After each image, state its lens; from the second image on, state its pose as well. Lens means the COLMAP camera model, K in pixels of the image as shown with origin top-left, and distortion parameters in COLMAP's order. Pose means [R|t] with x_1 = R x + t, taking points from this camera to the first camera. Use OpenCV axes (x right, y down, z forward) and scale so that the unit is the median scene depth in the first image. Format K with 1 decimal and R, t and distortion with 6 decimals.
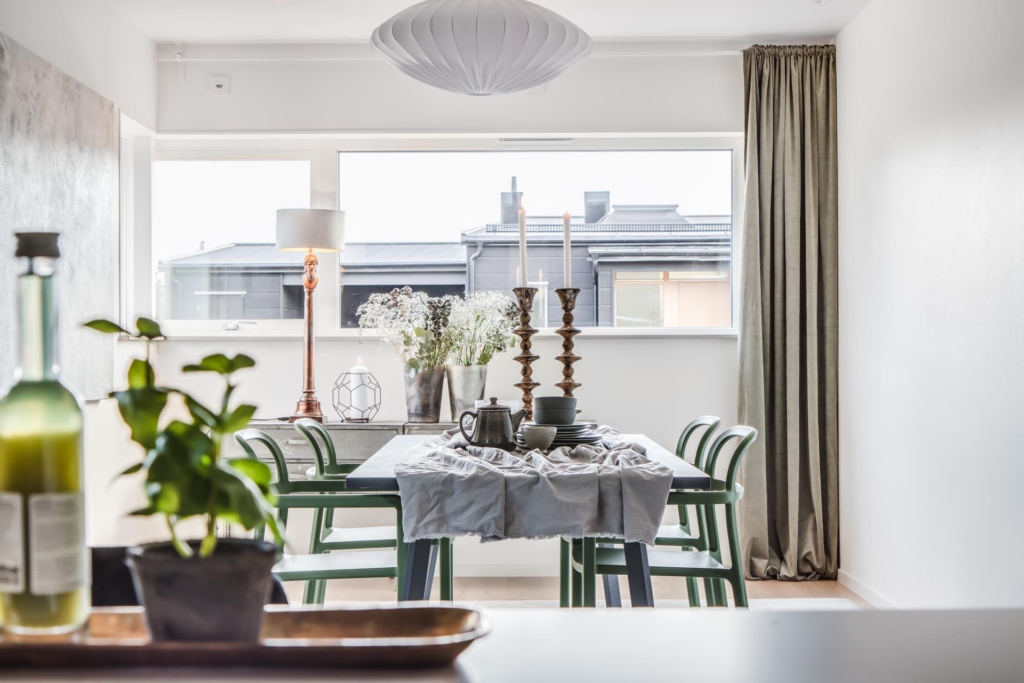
lens RADIAL K [[1655.8, 0, 512.0], [0, 1655.8, 341.5], [0, 0, 1]] dist [-0.033510, -0.033449]
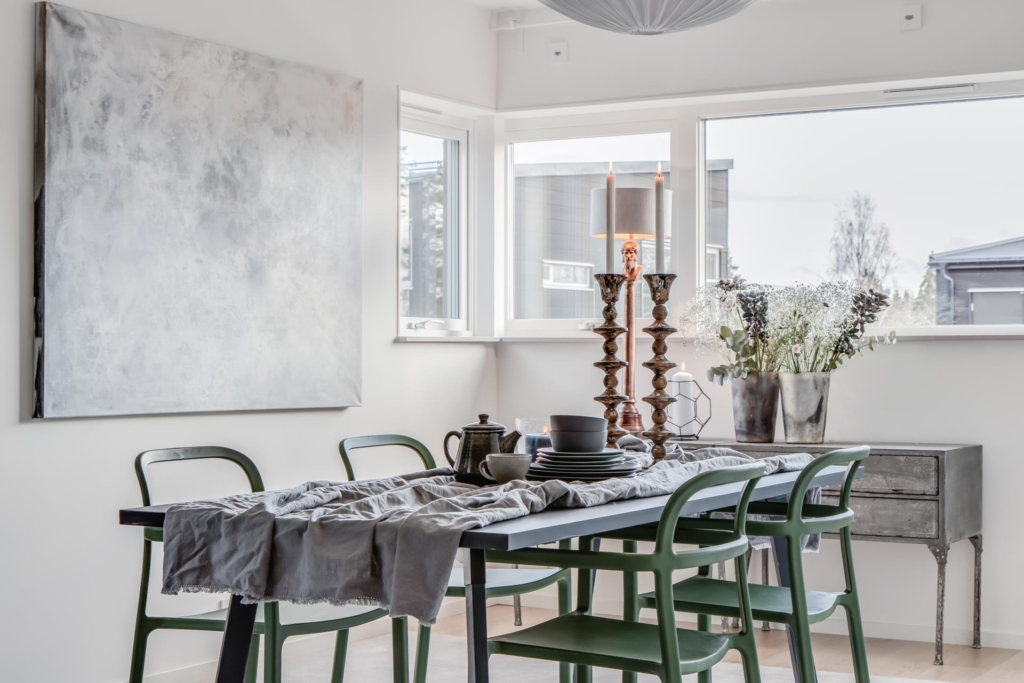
lens RADIAL K [[1719.6, 0, 512.0], [0, 1719.6, 341.5], [0, 0, 1]] dist [-0.012019, -0.048335]
pose [[0.864822, -0.000298, -0.502078, 0.373816], [-0.000350, 0.999999, -0.001196, 0.000247], [0.502078, 0.001210, 0.864822, 0.278784]]
